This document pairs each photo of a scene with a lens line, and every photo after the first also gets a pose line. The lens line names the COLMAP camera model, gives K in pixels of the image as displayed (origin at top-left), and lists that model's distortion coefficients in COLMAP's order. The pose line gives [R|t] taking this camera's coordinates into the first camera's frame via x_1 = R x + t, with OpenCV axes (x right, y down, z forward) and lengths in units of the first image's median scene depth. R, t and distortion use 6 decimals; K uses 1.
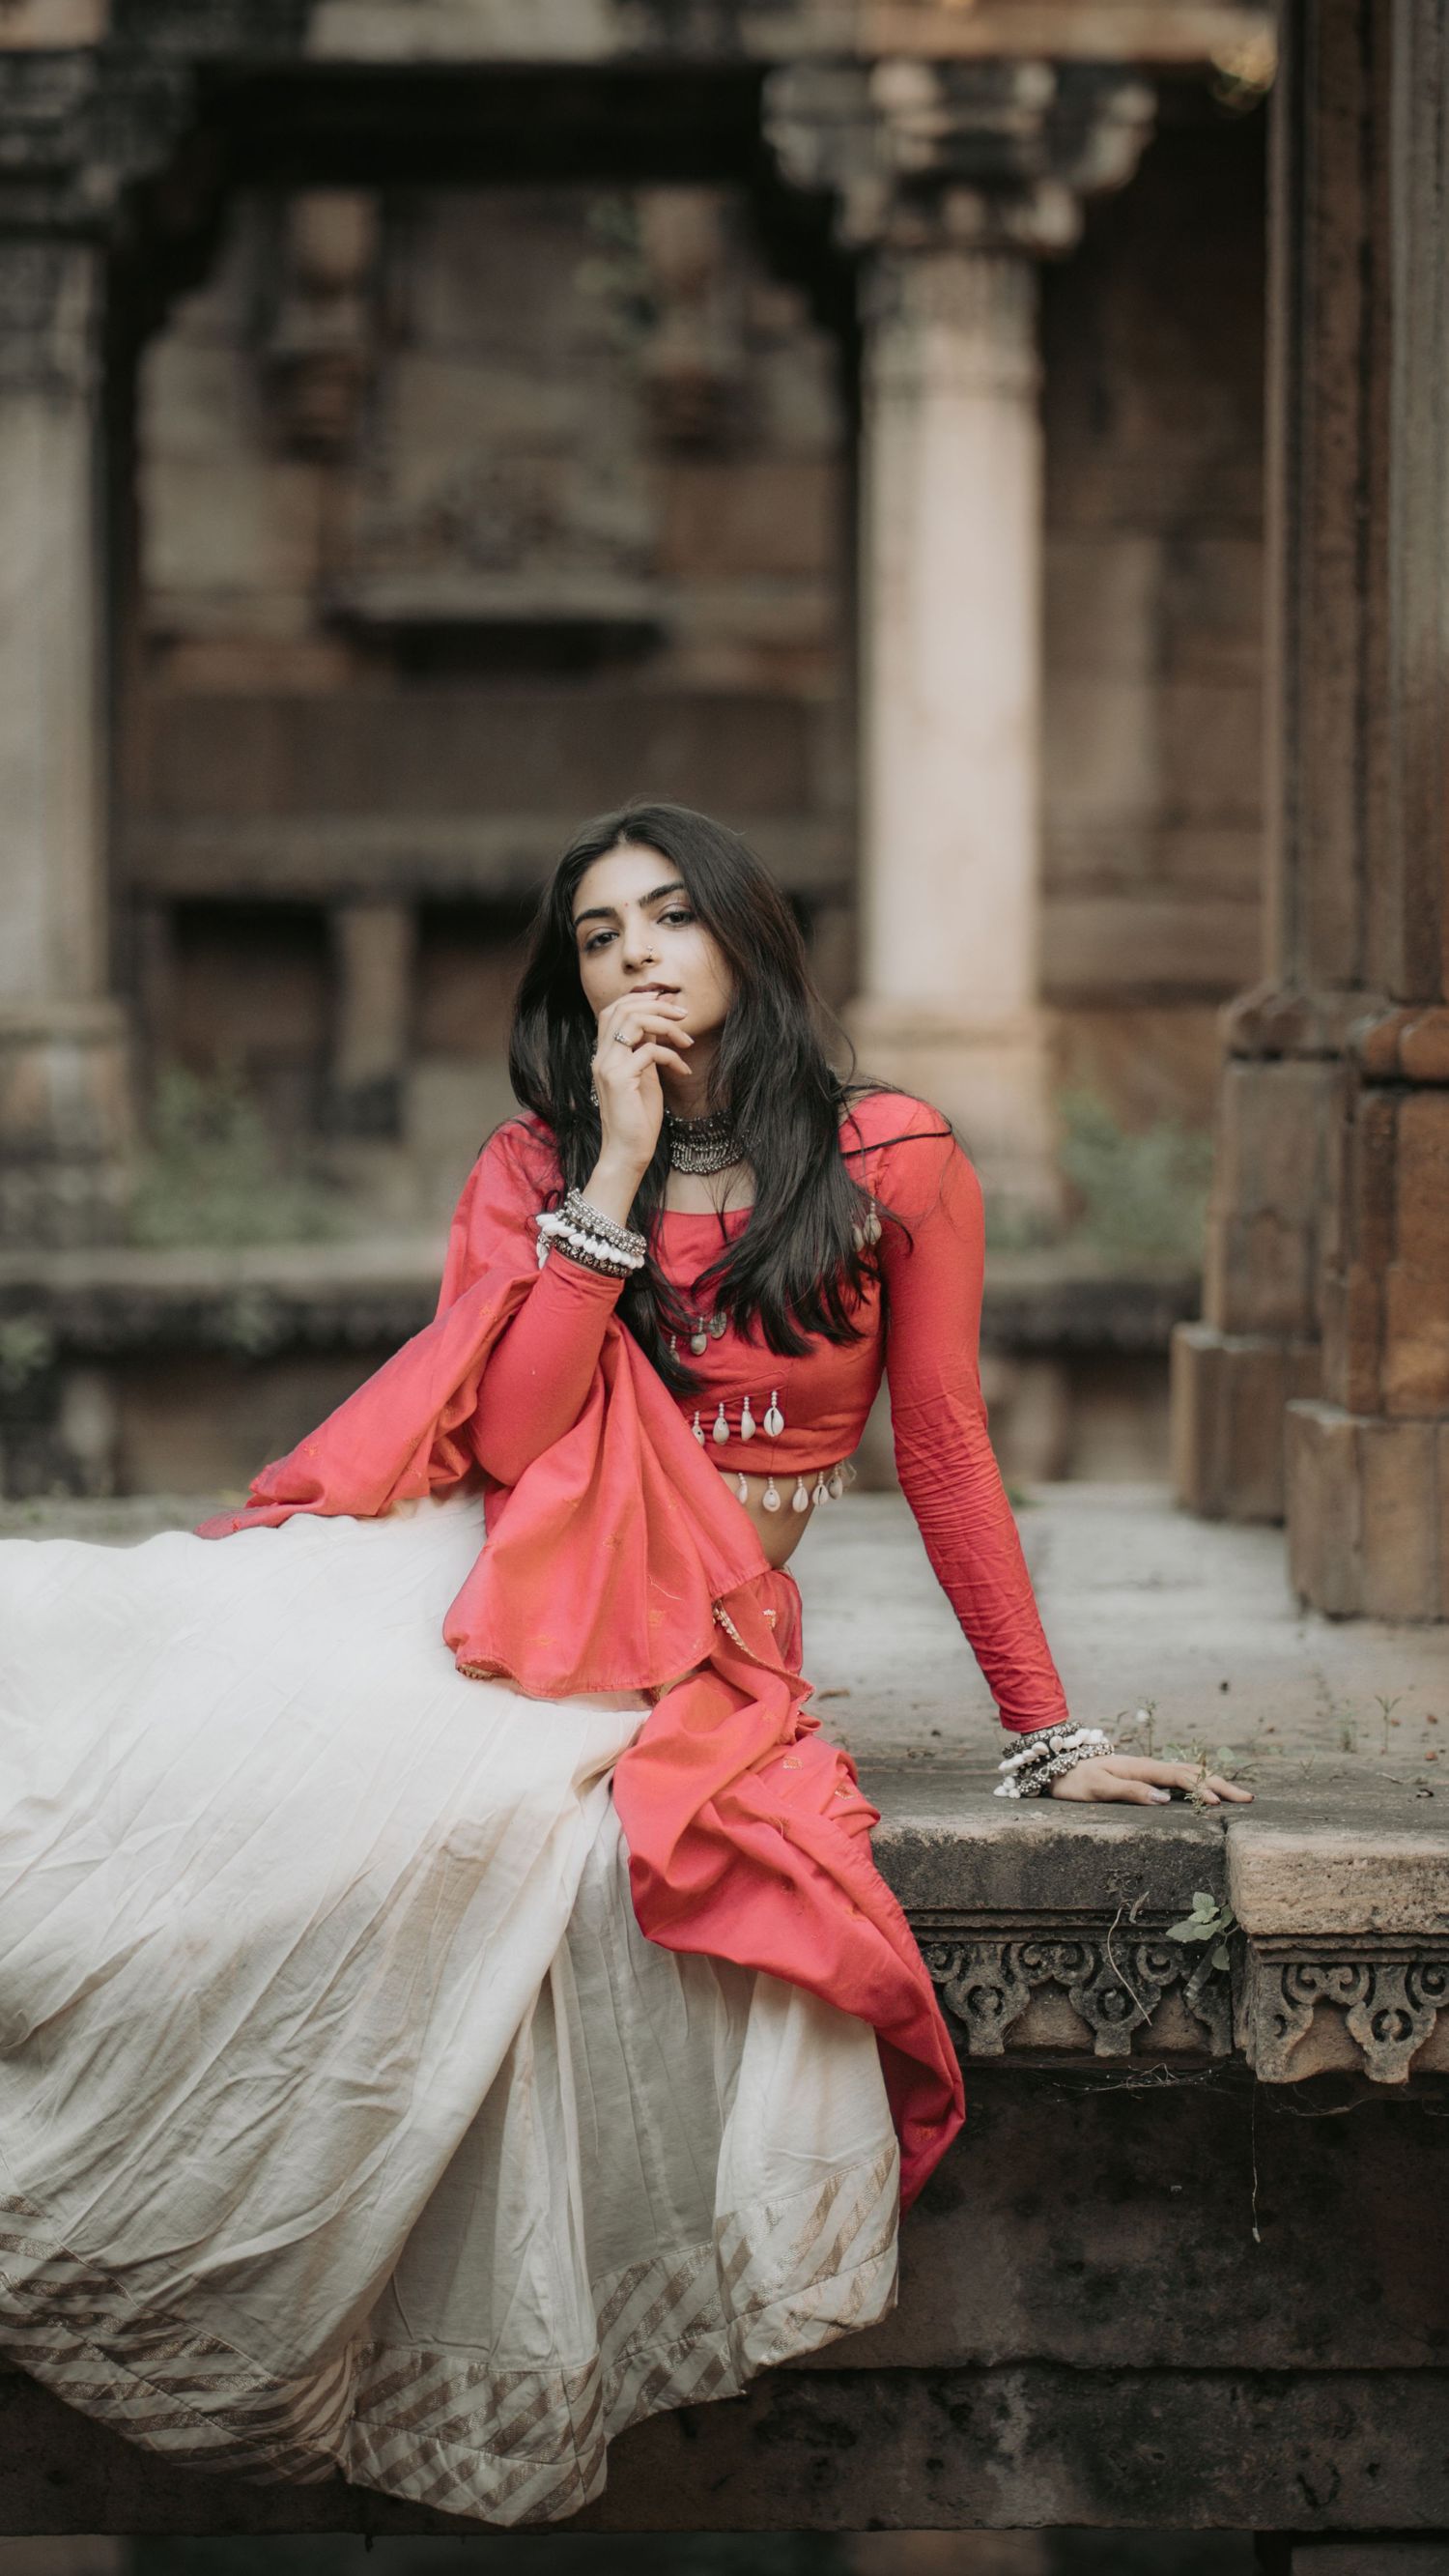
lens RADIAL K [[9096.1, 0, 725.2], [0, 9096.1, 1288.0], [0, 0, 1]] dist [0.124839, -2.554414]
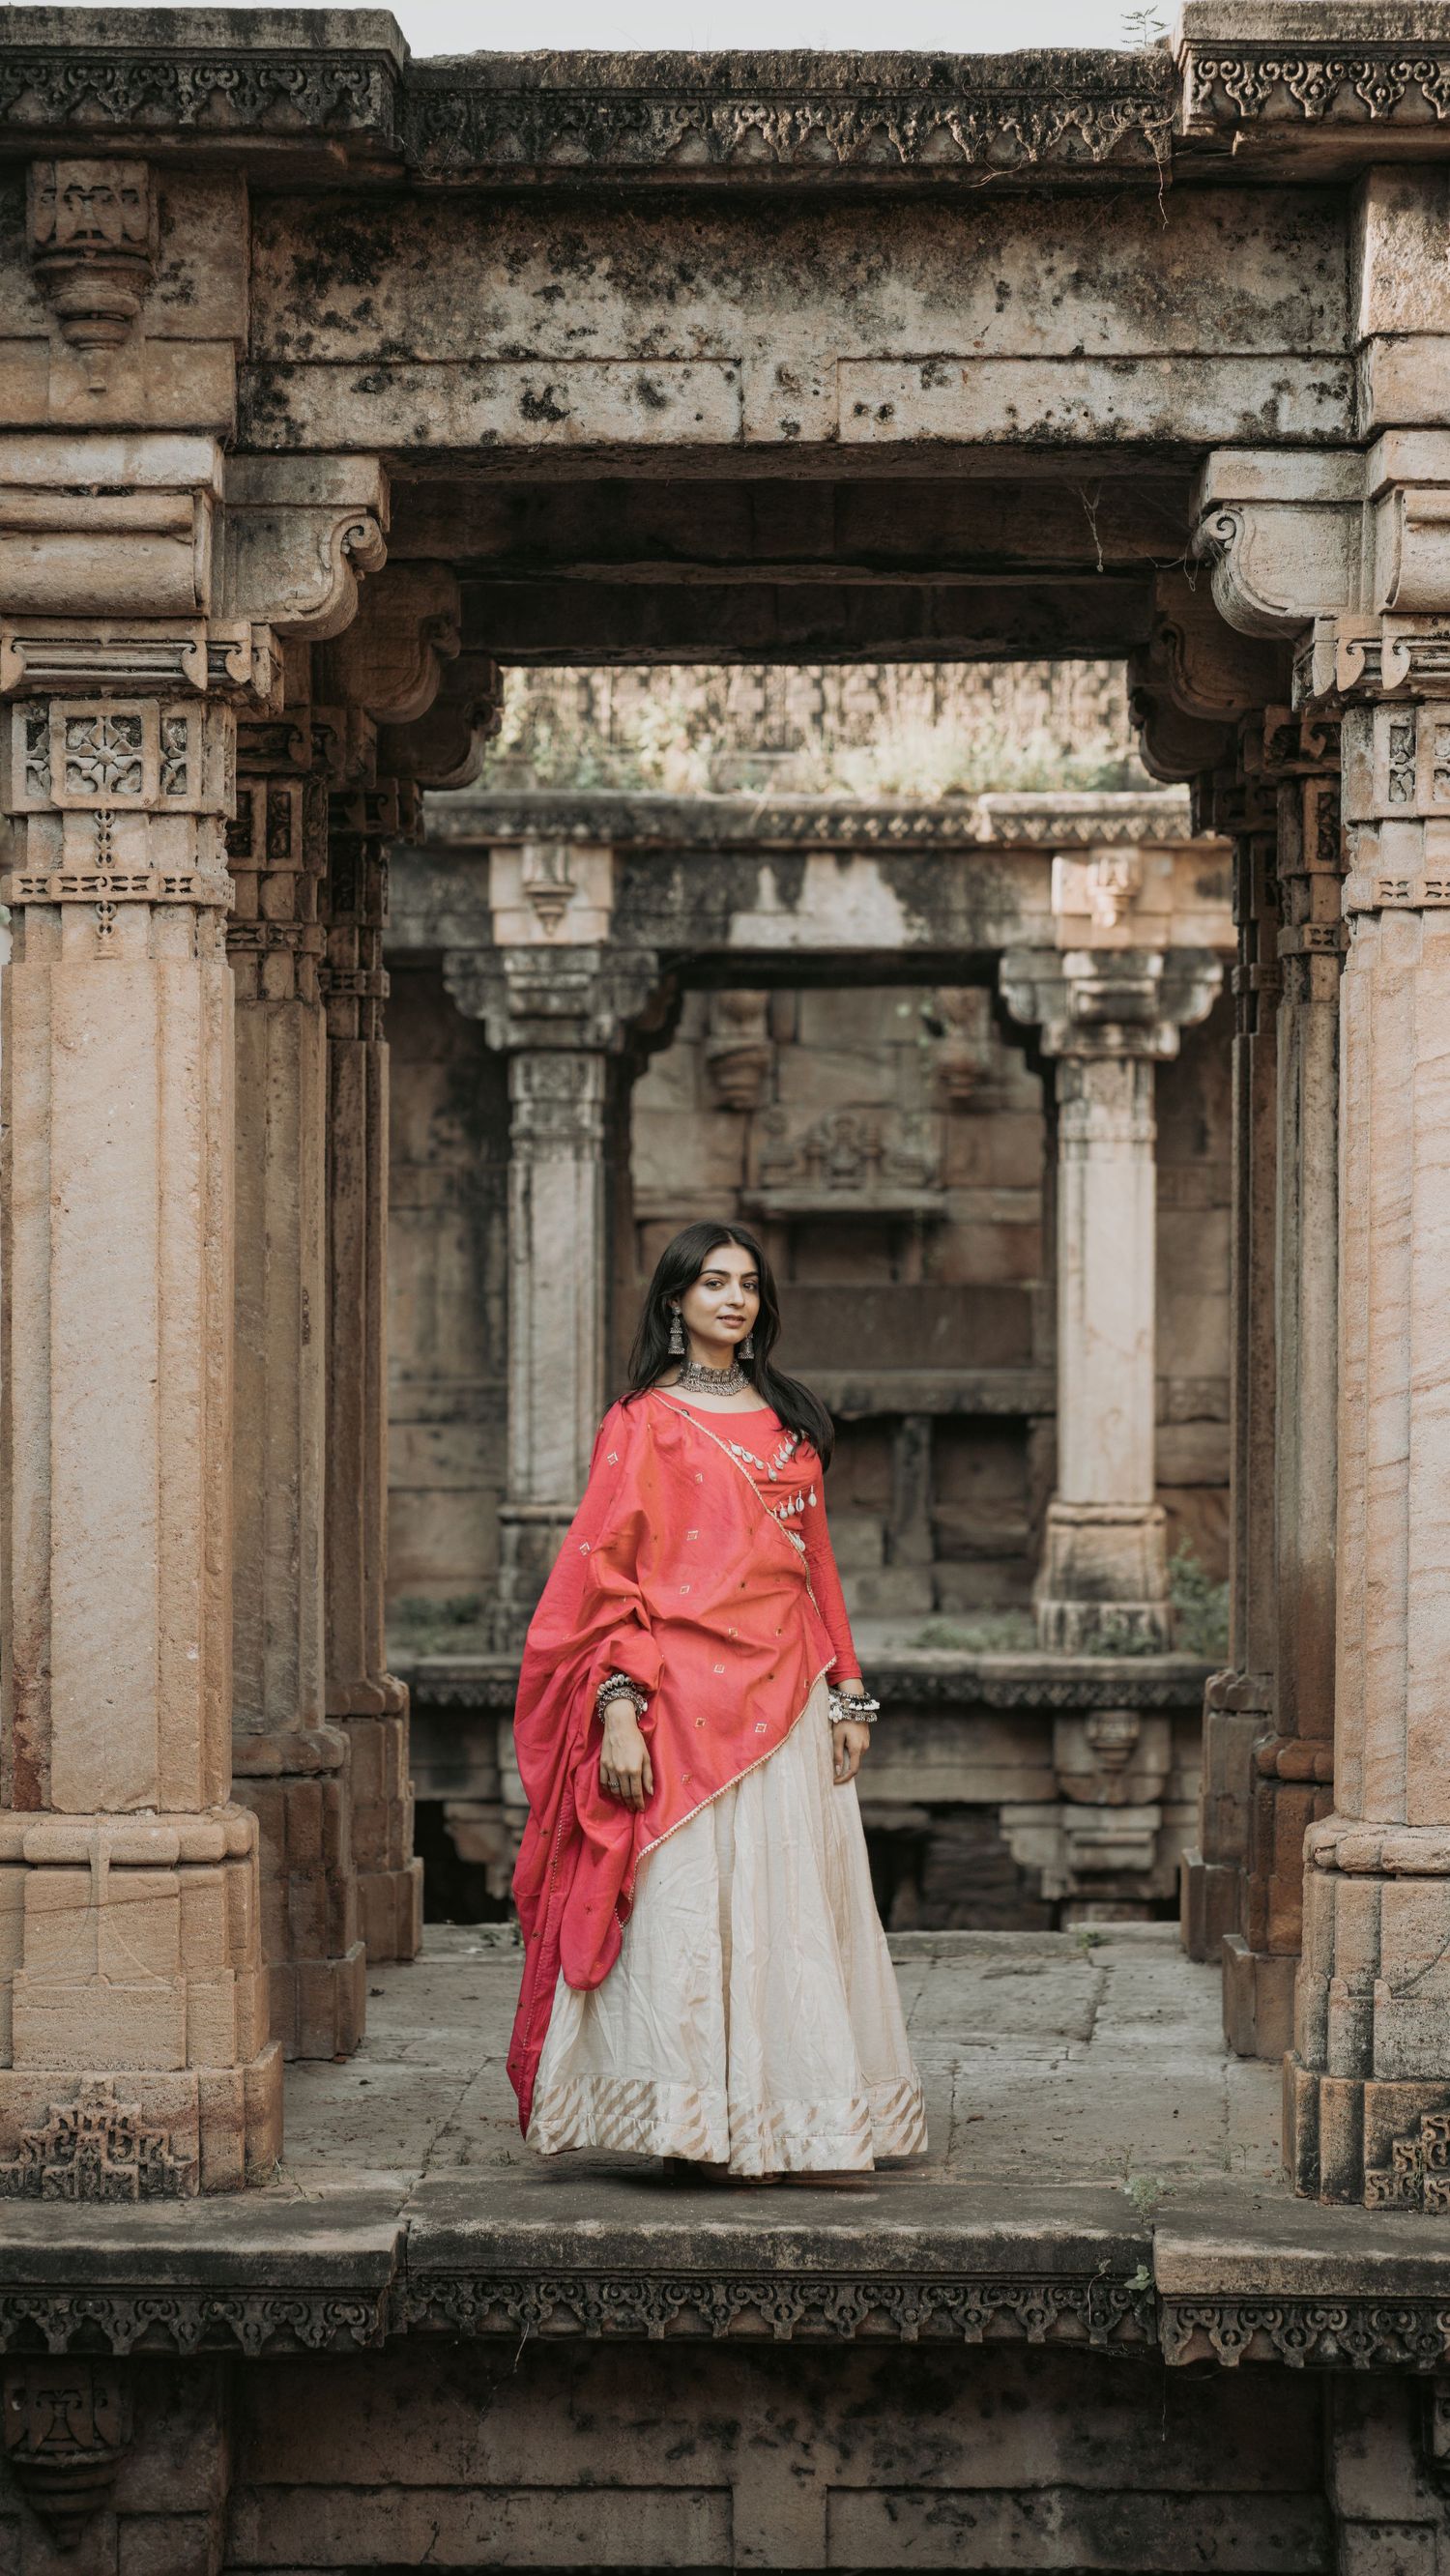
lens RADIAL K [[5973.0, 0, 719.3], [0, 5973.0, 1290.1], [0, 0, 1]] dist [-0.103404, 2.240561]
pose [[0.998795, 0.001329, -0.049065, 0.021541], [-0.002913, 0.999476, -0.032224, -0.101585], [0.048996, 0.032328, 0.998276, -0.325967]]
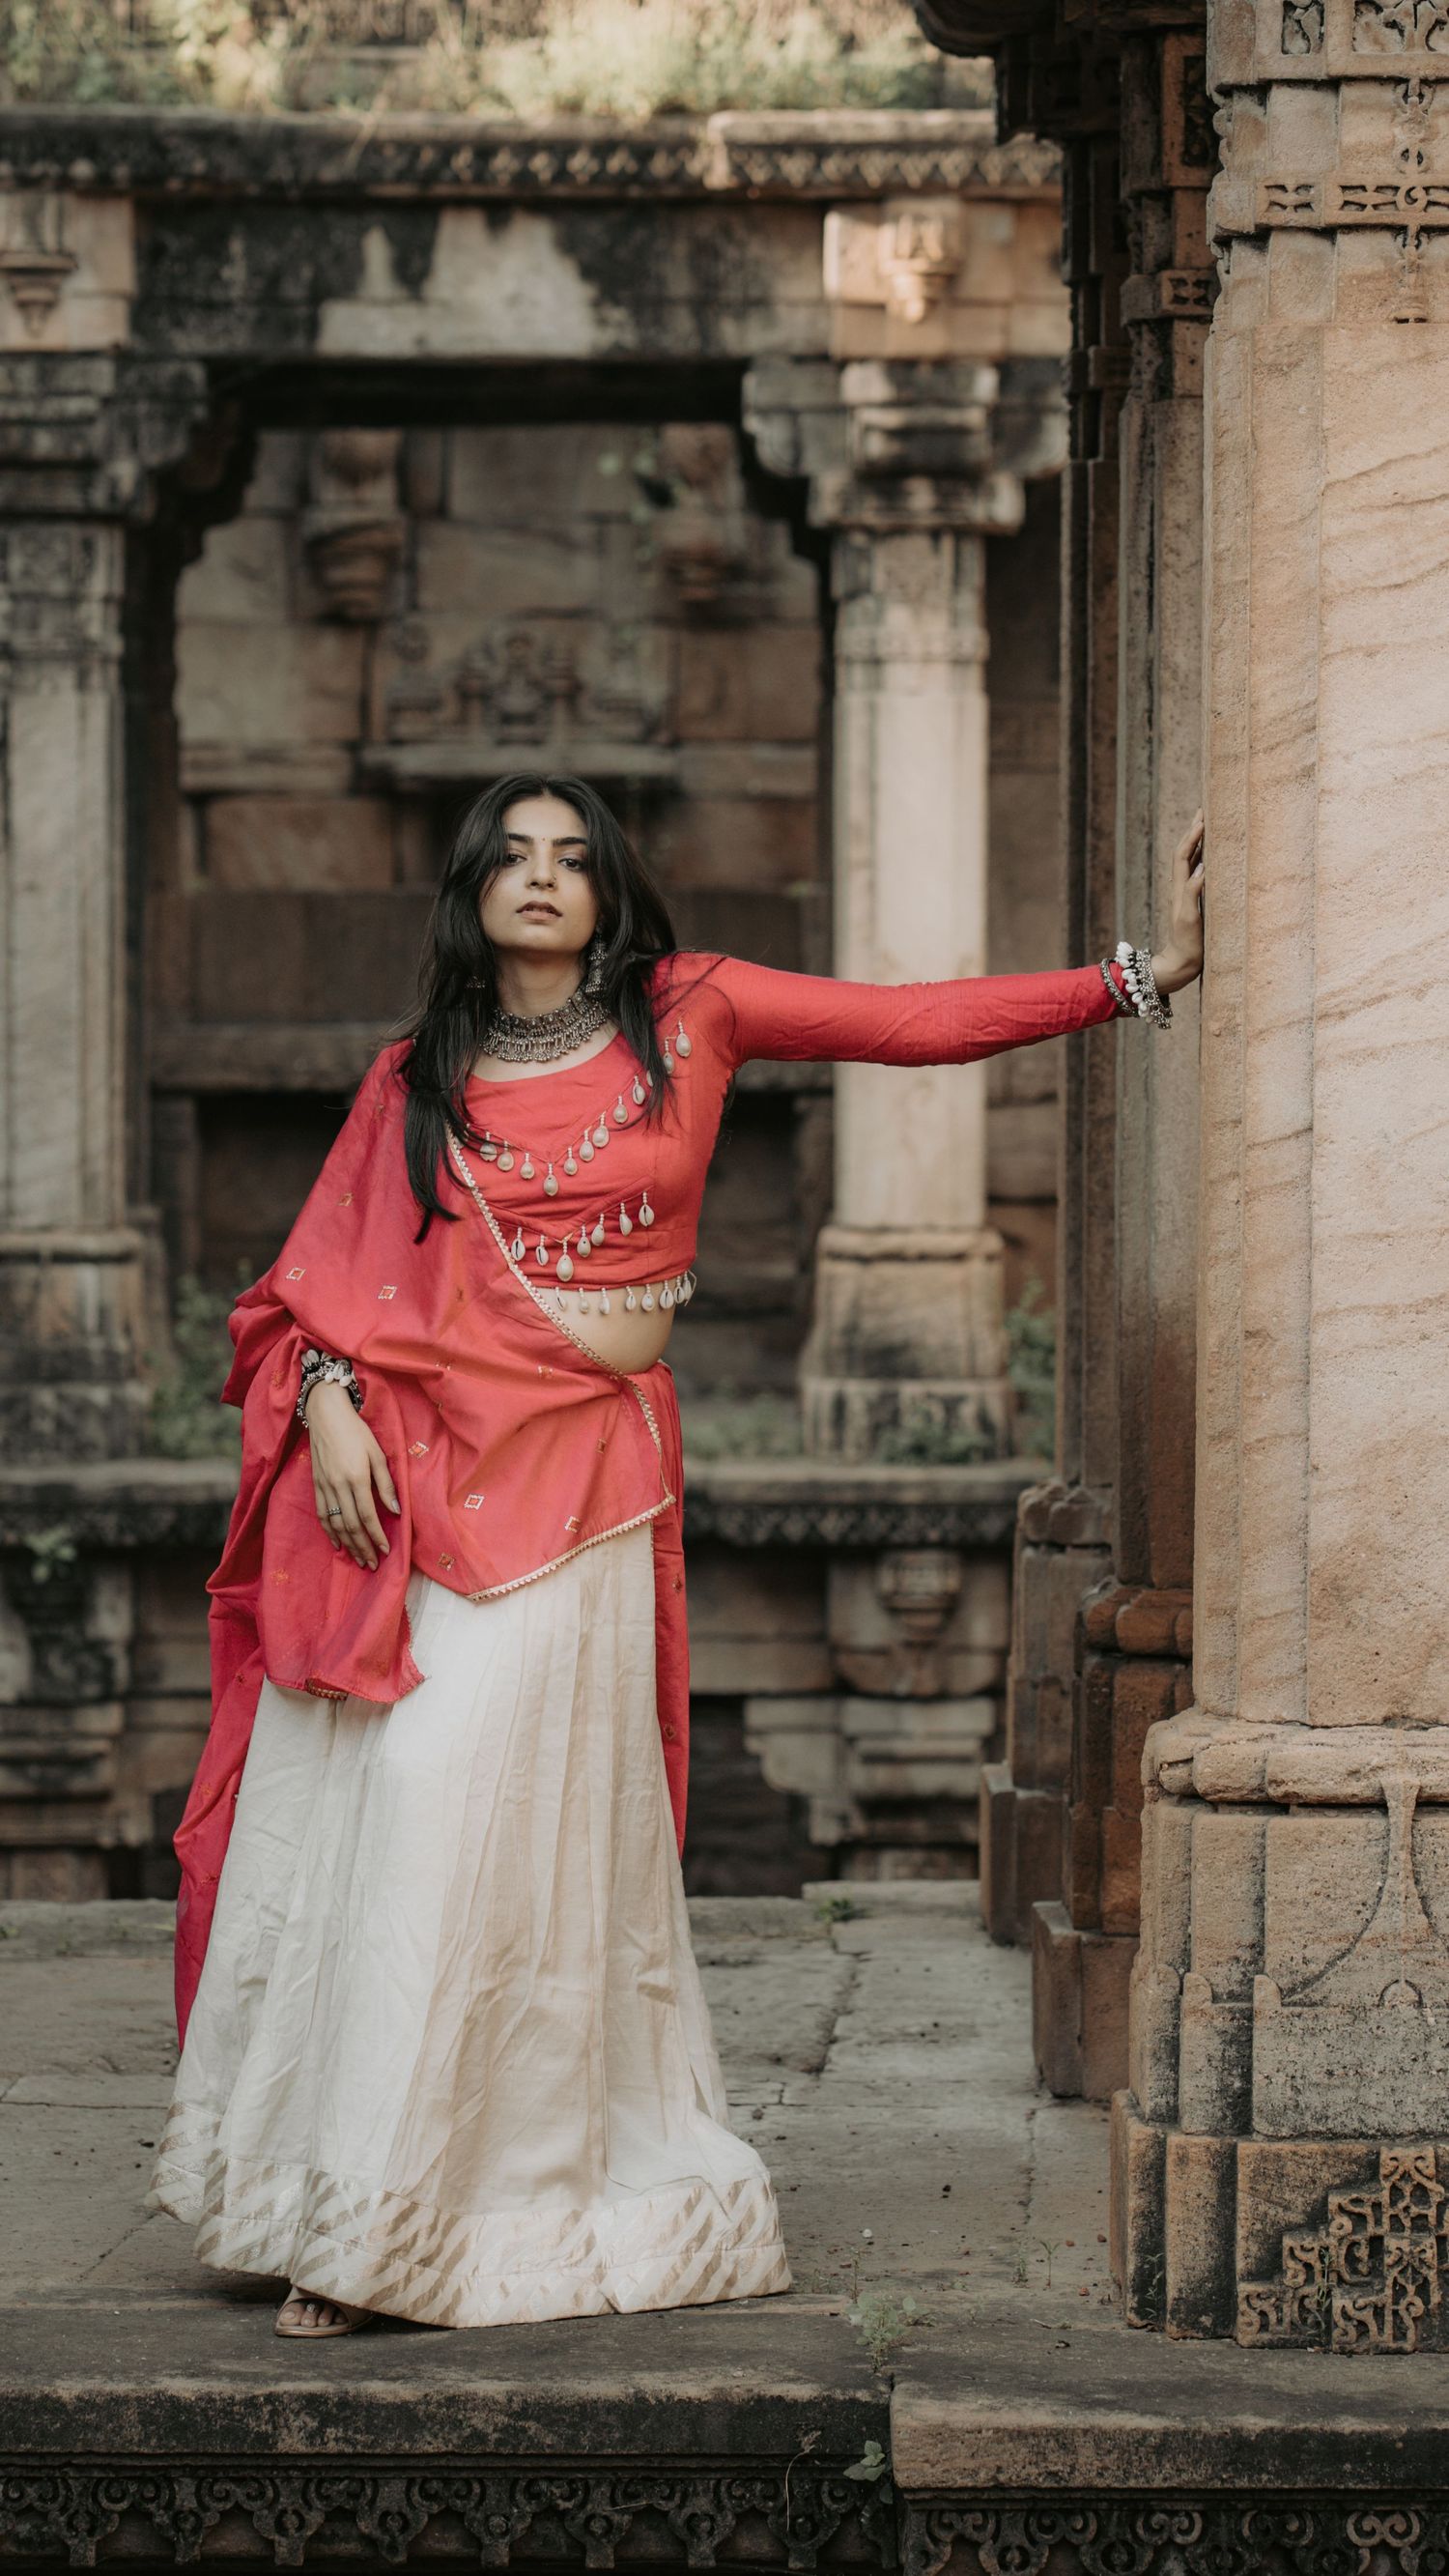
lens RADIAL K [[9072.6, 0, 719.2], [0, 9072.6, 1299.7], [0, 0, 1]] dist [0.112659, -2.240840]
pose [[0.999933, 0.000667, -0.011531, 0.042519], [-0.000556, 0.999954, 0.009625, -0.096151], [0.011537, -0.009618, 0.999887, -0.235629]]
